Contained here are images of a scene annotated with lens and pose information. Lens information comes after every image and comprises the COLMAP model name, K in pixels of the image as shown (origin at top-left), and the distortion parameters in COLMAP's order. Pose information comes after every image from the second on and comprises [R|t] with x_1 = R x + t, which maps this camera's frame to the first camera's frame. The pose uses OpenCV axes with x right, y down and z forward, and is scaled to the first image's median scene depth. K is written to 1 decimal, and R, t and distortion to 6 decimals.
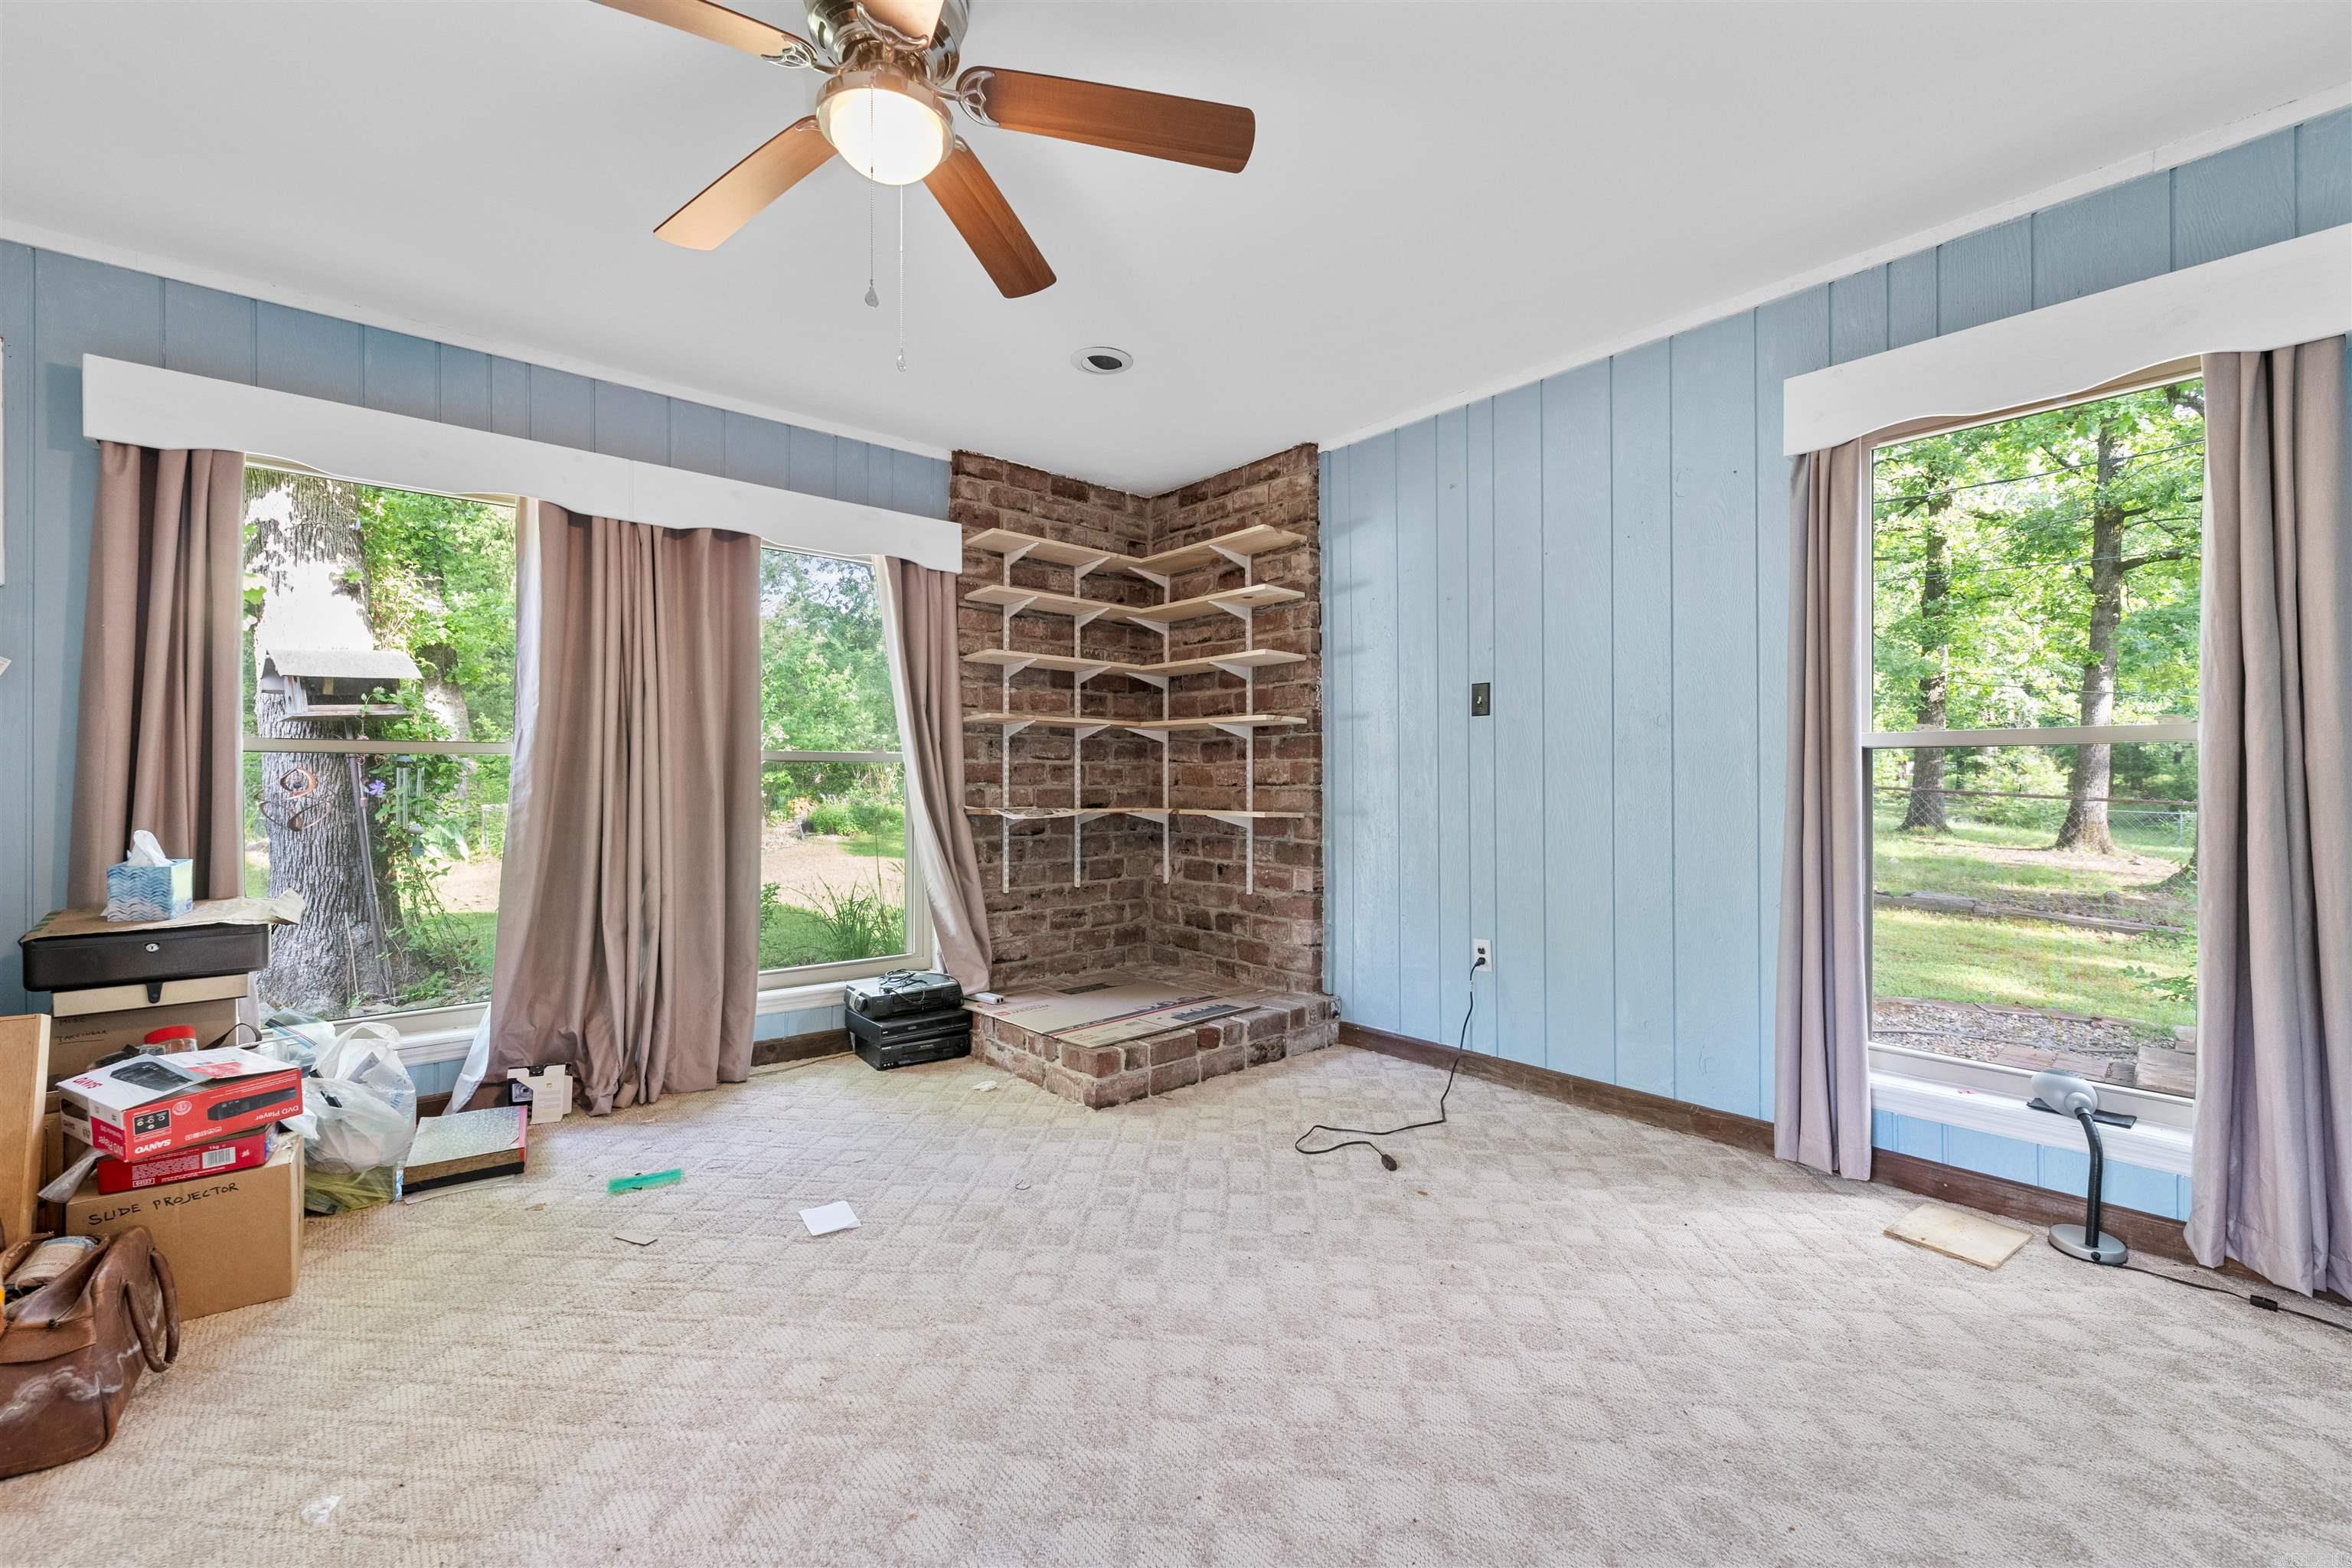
lens RADIAL K [[962.7, 0, 1176.3], [0, 962.7, 774.1], [0, 0, 1]] dist [0.002010, -0.000085]
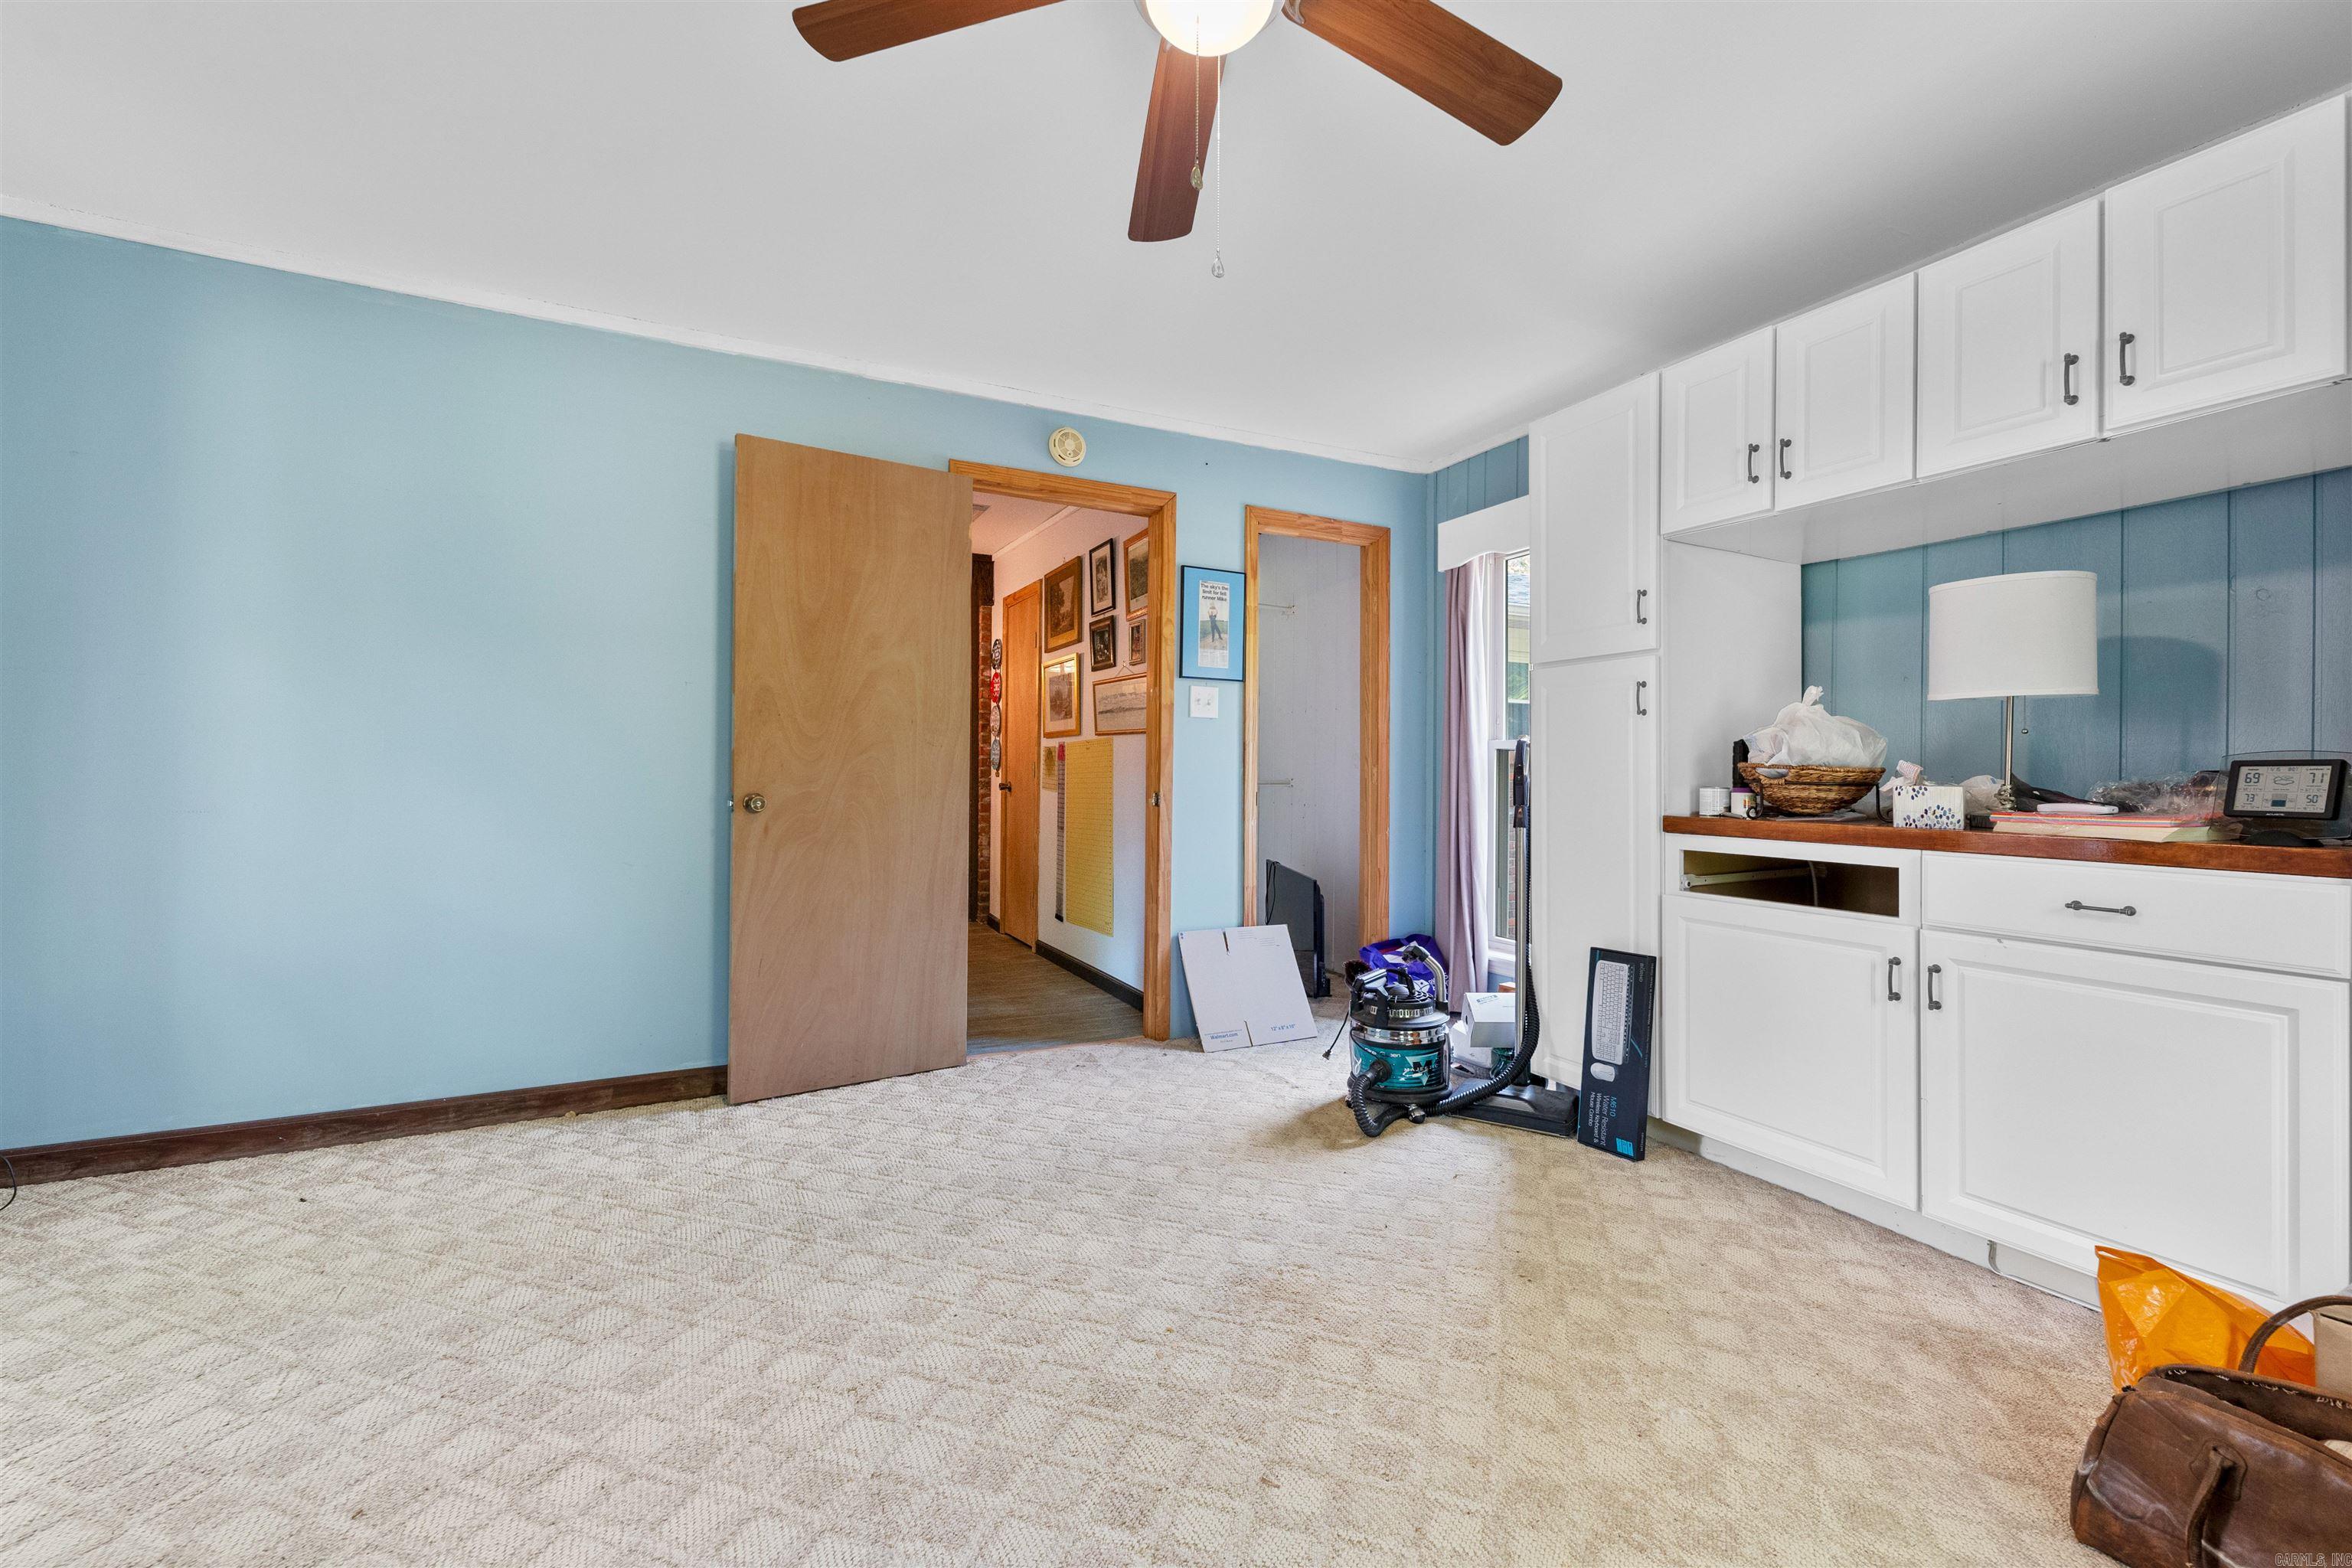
lens RADIAL K [[962.7, 0, 1176.3], [0, 962.7, 774.1], [0, 0, 1]] dist [0.002010, -0.000085]
pose [[-0.969262, -0.004348, 0.245993, -0.480668], [-0.005843, 0.999969, -0.005347, 0.024174], [-0.245962, -0.006620, -0.969257, 1.814286]]
